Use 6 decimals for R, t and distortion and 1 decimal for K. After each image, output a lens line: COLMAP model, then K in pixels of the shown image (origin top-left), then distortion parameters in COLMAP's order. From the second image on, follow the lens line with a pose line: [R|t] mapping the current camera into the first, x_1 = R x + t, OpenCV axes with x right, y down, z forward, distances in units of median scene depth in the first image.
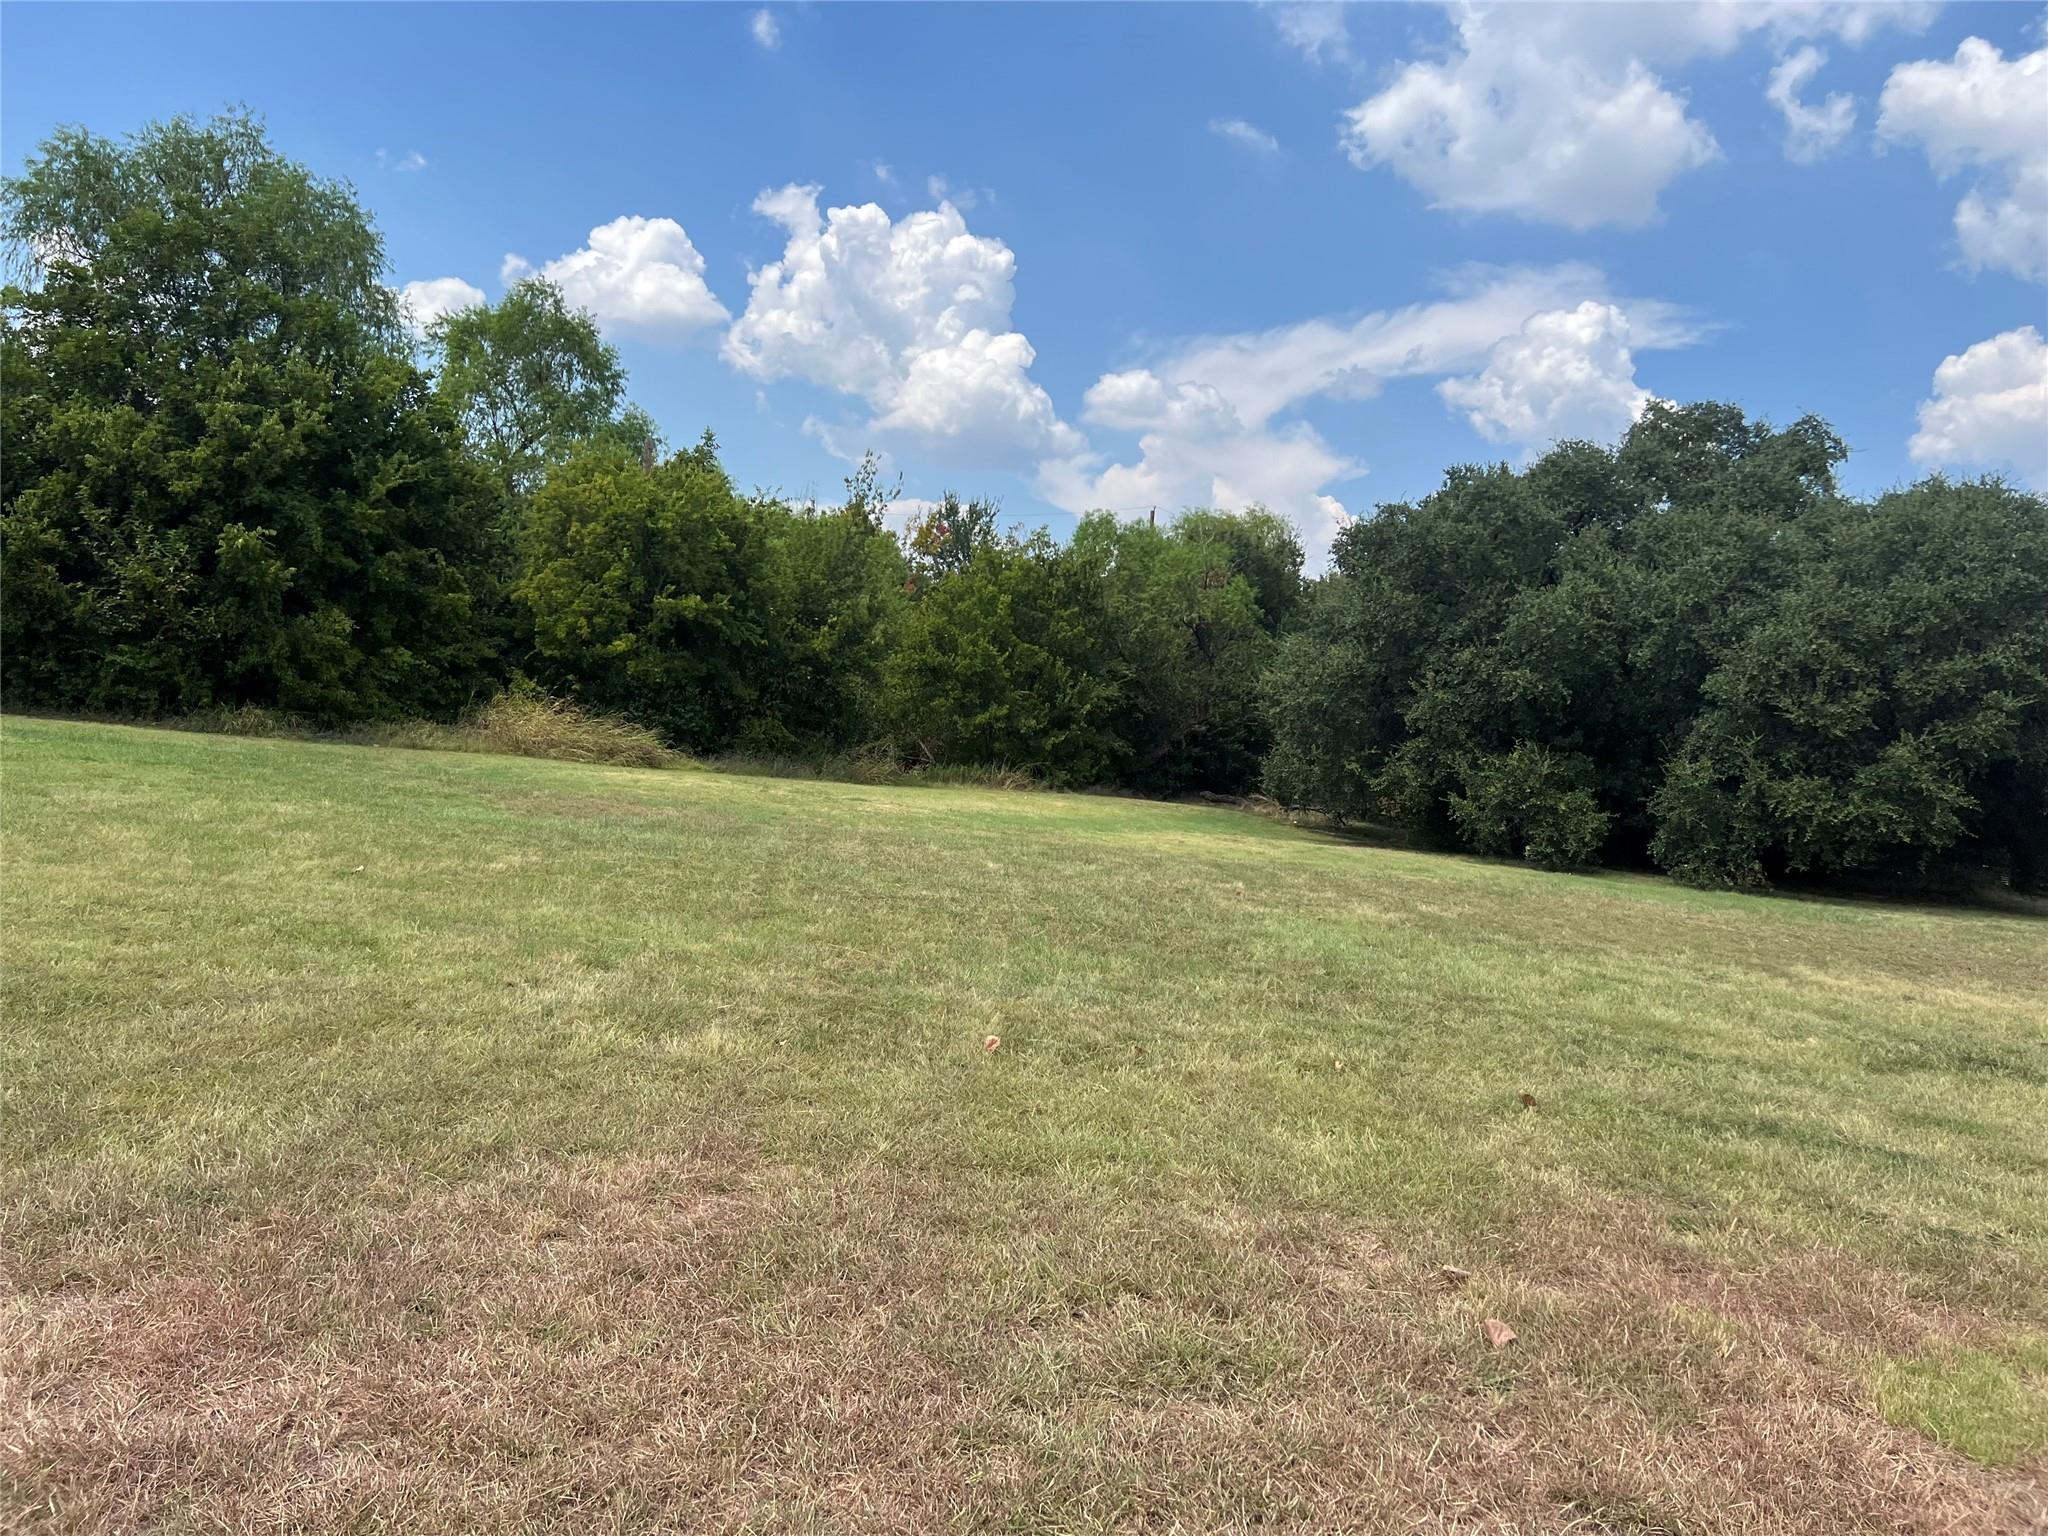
lens RADIAL K [[1538.9, 0, 1016.8], [0, 1538.9, 794.8], [0, 0, 1]] dist [0.038613, -0.042139]
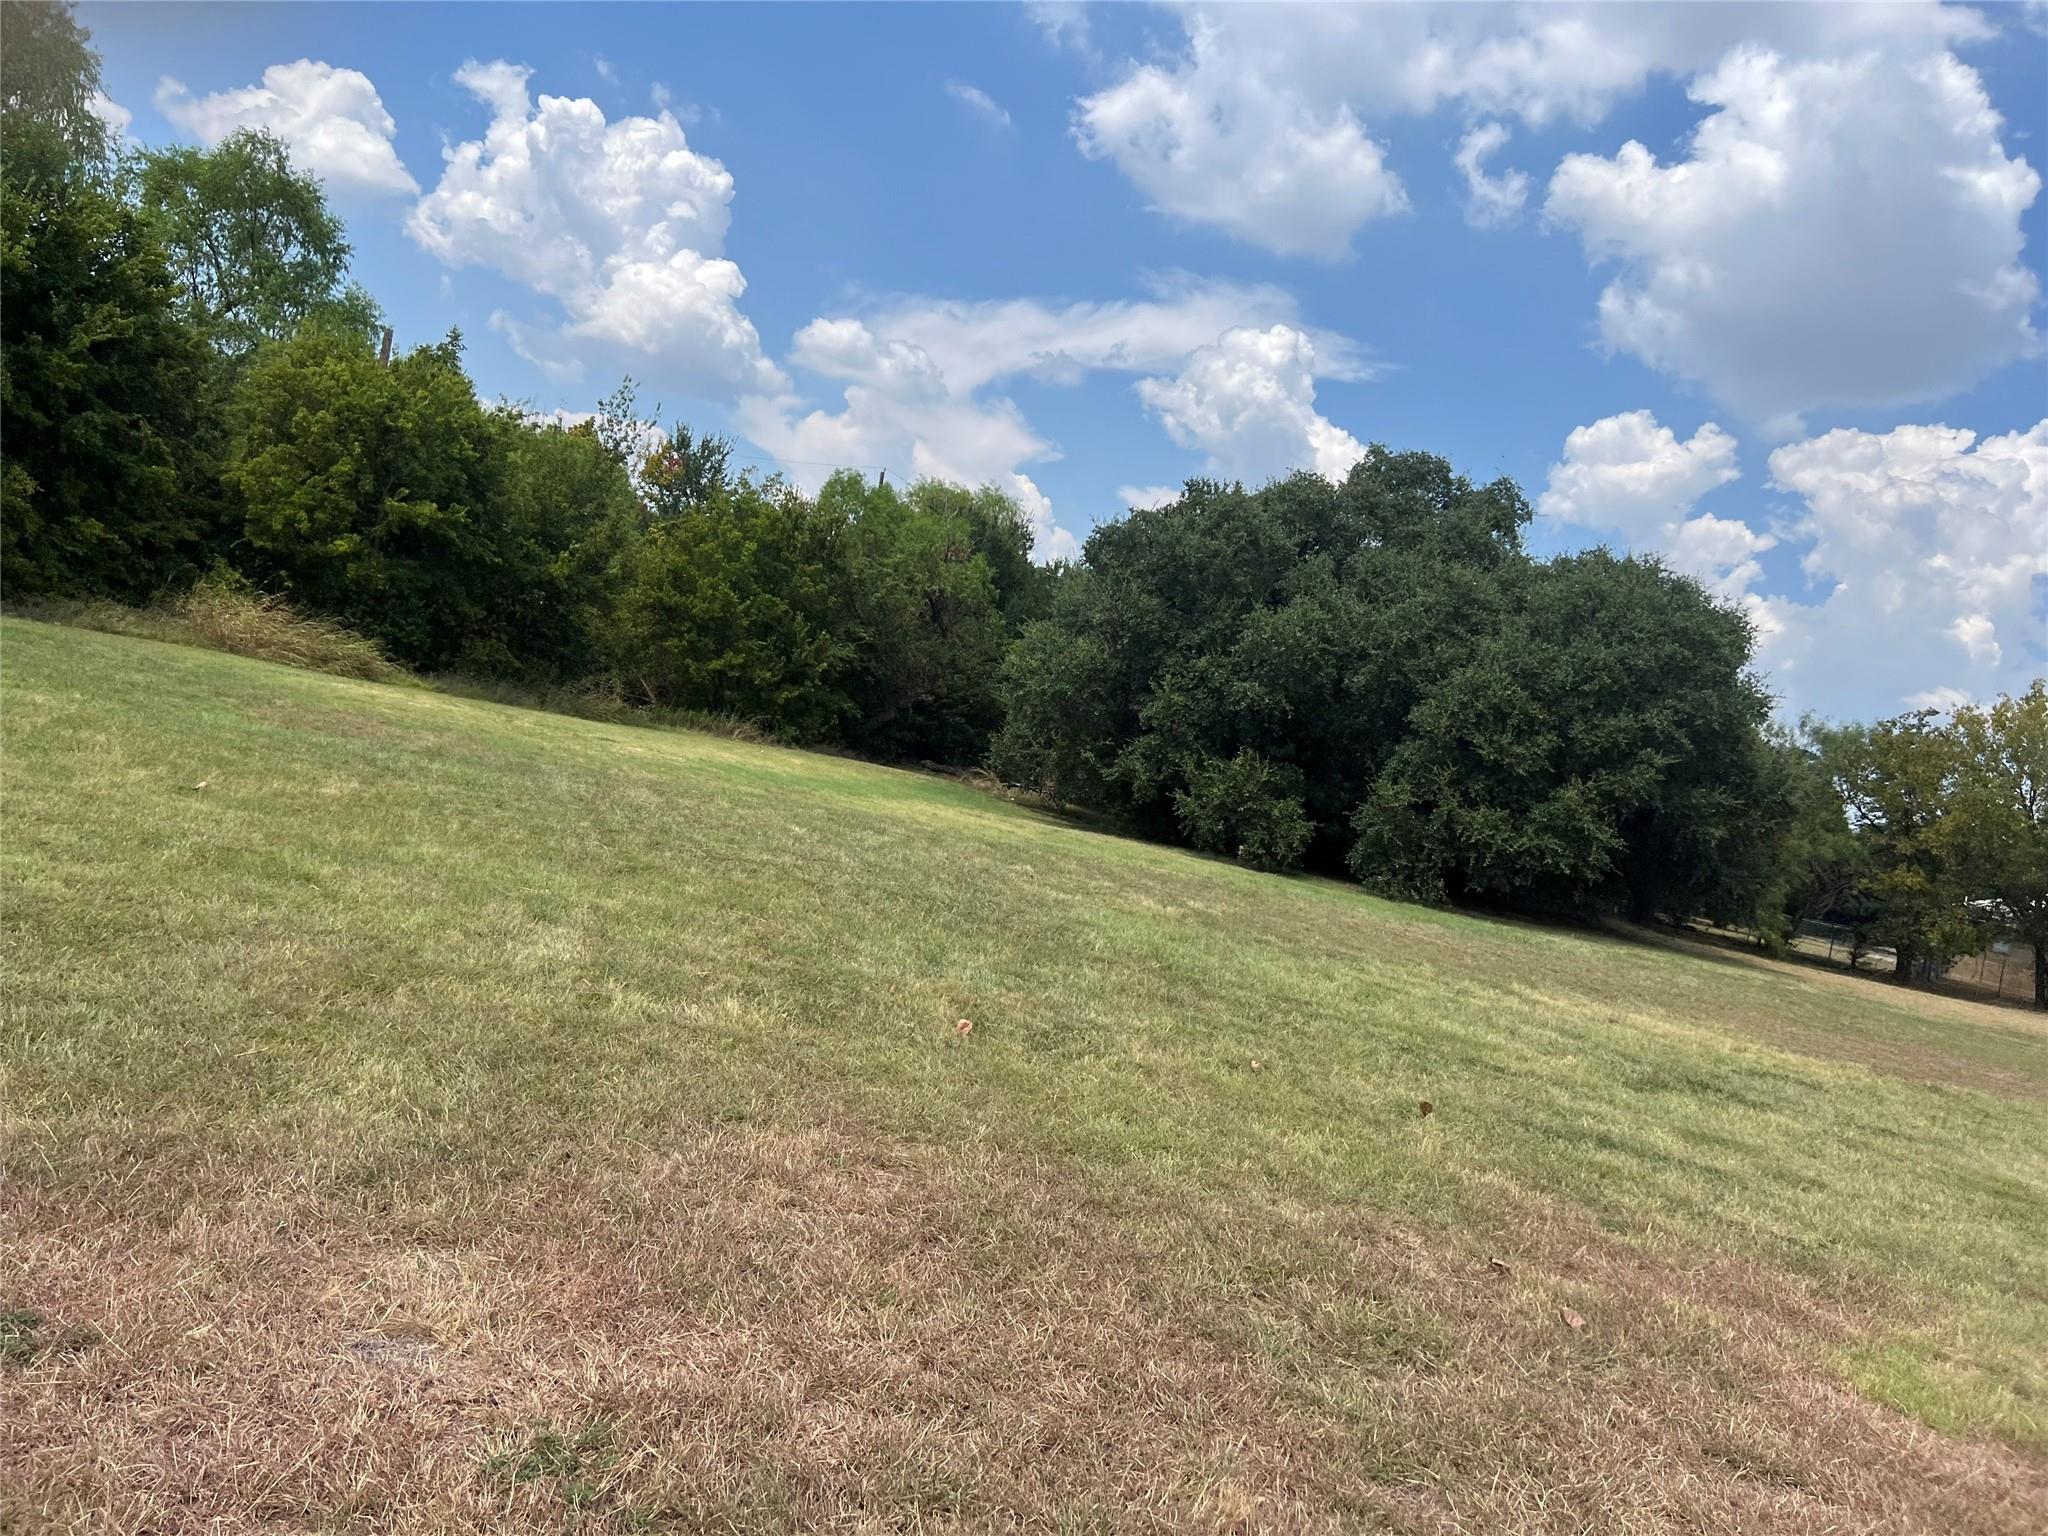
lens RADIAL K [[1538.9, 0, 1017.8], [0, 1538.9, 785.4], [0, 0, 1]] dist [0.038613, -0.042139]
pose [[0.971809, 0.096803, 0.214983, -0.037417], [-0.101619, 0.994758, 0.011437, -0.003559], [-0.212748, -0.032961, 0.976551, -0.007517]]
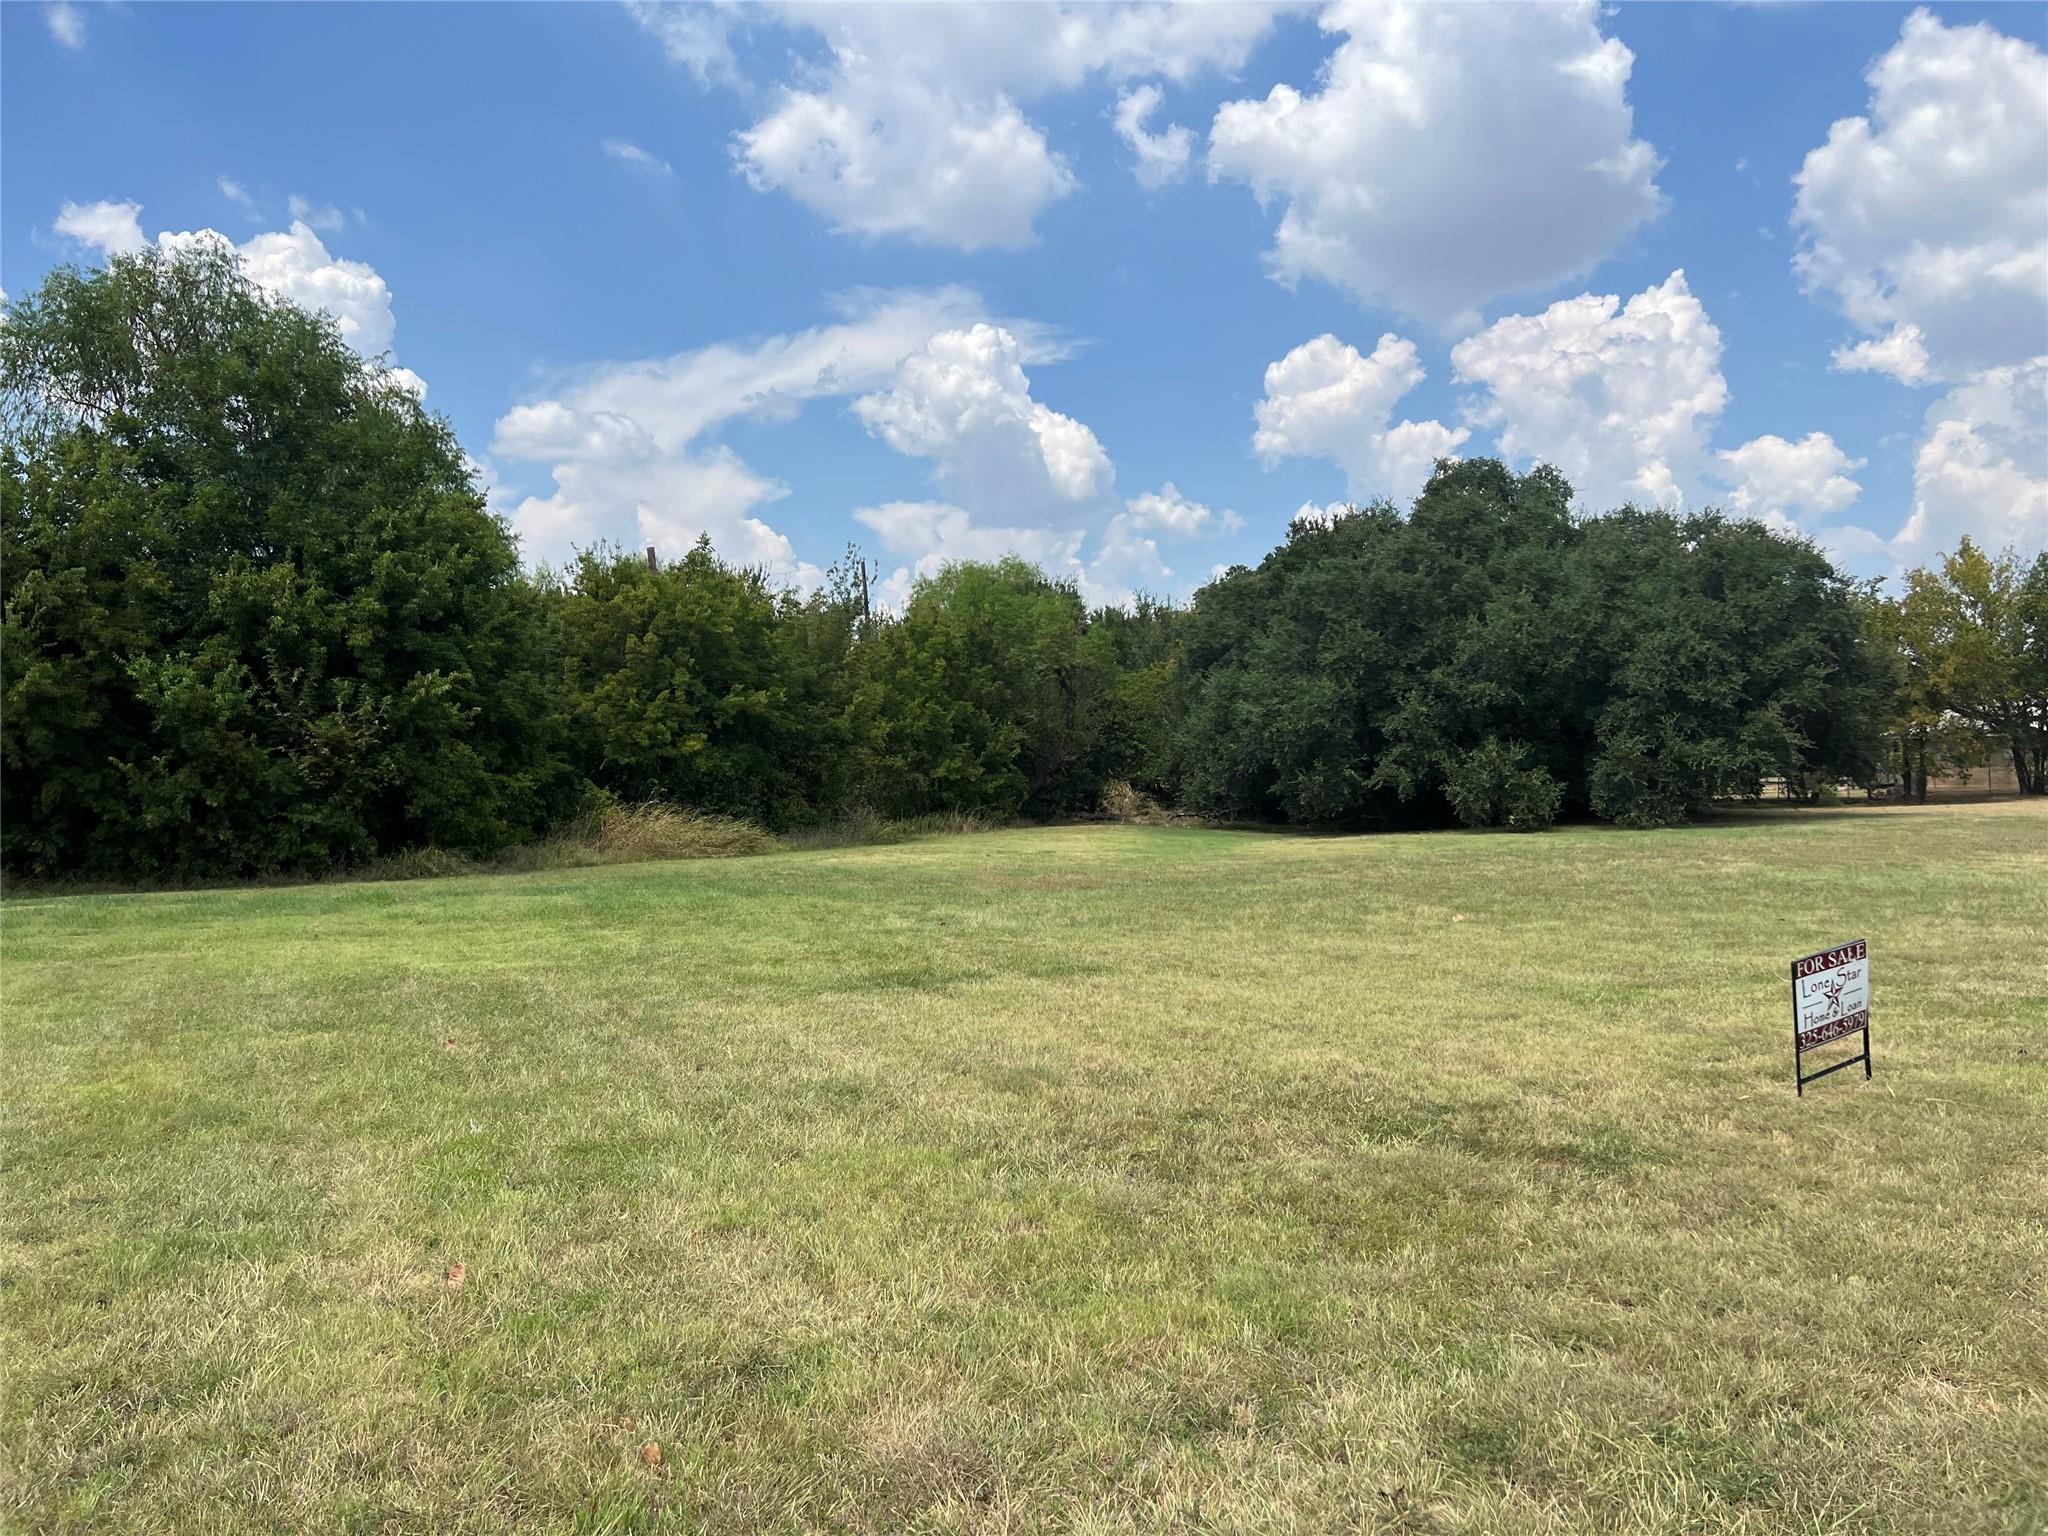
lens RADIAL K [[1538.9, 0, 1033.2], [0, 1538.9, 806.8], [0, 0, 1]] dist [0.038613, -0.042139]
pose [[0.928650, -0.130606, 0.347206, -0.335213], [0.132634, 0.991001, 0.018031, -0.034882], [-0.346436, 0.029306, 0.937616, -0.057499]]
